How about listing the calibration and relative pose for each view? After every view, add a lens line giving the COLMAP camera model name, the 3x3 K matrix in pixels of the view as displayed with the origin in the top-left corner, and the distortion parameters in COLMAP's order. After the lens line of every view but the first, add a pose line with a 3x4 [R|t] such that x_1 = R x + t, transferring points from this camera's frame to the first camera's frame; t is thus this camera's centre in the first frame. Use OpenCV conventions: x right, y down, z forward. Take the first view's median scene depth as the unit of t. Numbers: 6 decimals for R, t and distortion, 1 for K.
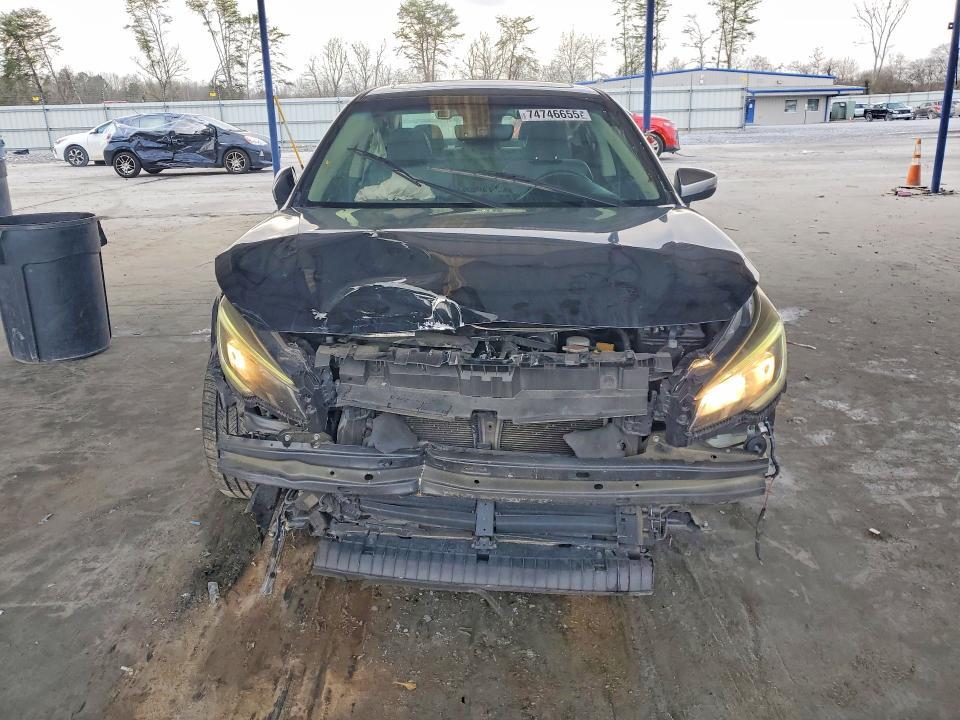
lens RADIAL K [[743.1, 0, 480.0], [0, 743.1, 360.0], [0, 0, 1]] dist [0.013033, 0.006736]
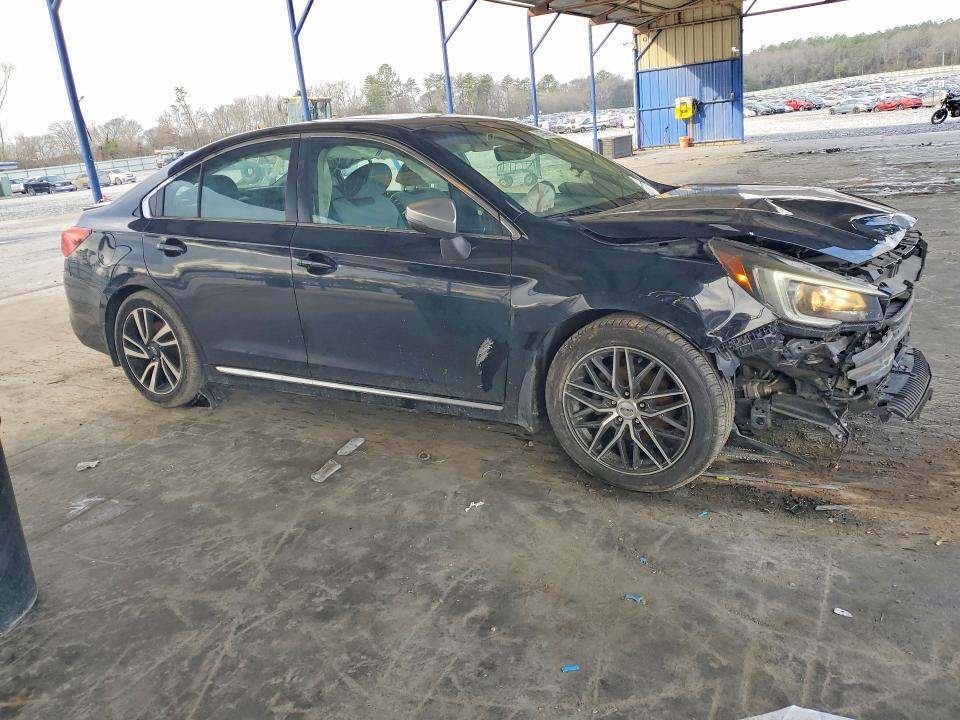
lens RADIAL K [[743.1, 0, 480.0], [0, 743.1, 360.0], [0, 0, 1]] dist [0.013033, 0.006736]
pose [[0.494430, -0.279416, 0.823083, -0.968188], [0.354688, 0.929357, 0.102430, -0.137773], [-0.793559, 0.241293, 0.558607, 0.464431]]
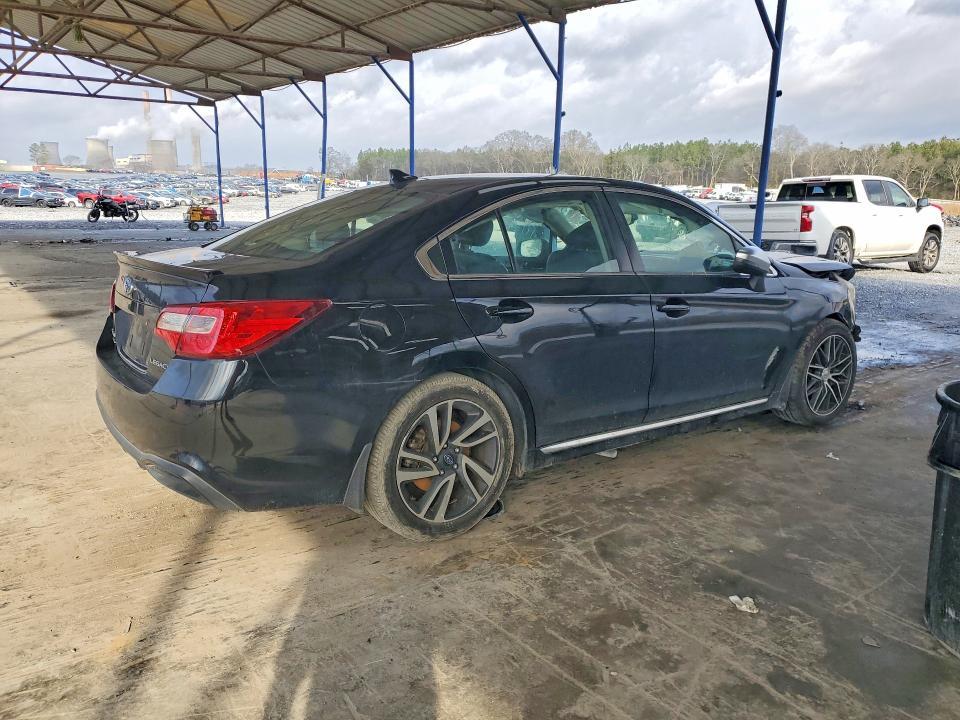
lens RADIAL K [[777.9, 0, 461.1], [0, 777.9, 367.3], [0, 0, 1]] dist [0.018336, -0.002289]
pose [[-0.614468, -0.161929, 0.772145, -0.915477], [0.253321, 0.886390, 0.387480, -0.631457], [-0.747166, 0.433694, -0.503639, 1.887385]]
